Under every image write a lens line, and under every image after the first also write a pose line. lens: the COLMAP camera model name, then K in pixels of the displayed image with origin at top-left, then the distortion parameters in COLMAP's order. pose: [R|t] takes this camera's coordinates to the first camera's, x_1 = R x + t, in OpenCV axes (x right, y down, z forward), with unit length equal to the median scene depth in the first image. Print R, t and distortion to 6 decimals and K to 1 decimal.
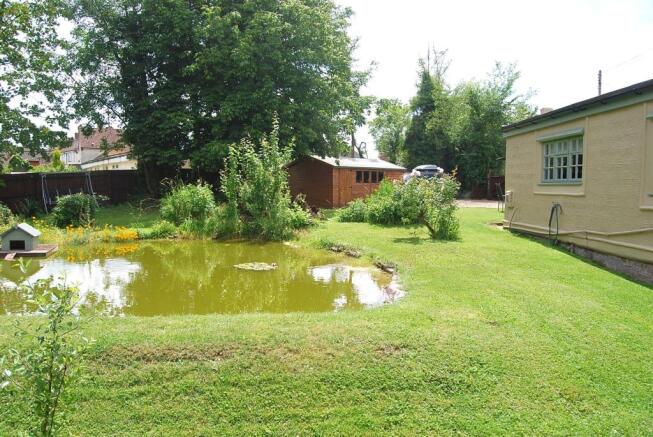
lens RADIAL K [[516.9, 0, 328.0], [0, 516.9, 219.6], [0, 0, 1]] dist [-0.079008, 0.013688]
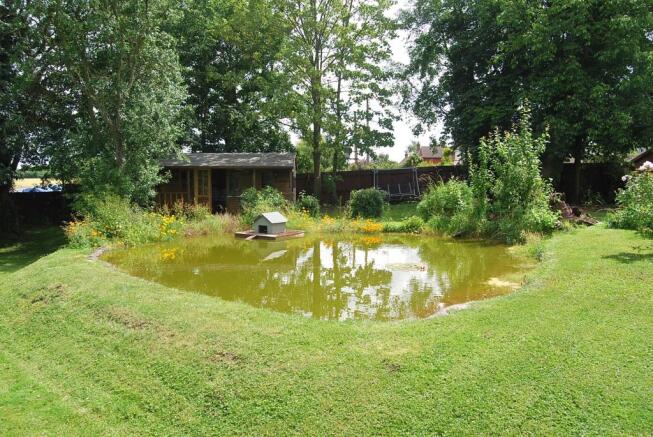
lens RADIAL K [[516.9, 0, 327.7], [0, 516.9, 217.5], [0, 0, 1]] dist [-0.079008, 0.013688]
pose [[0.697751, 0.049711, -0.714613, 0.291577], [-0.043614, 0.998687, 0.026887, -0.014285], [0.715011, 0.012407, 0.699003, 0.143705]]
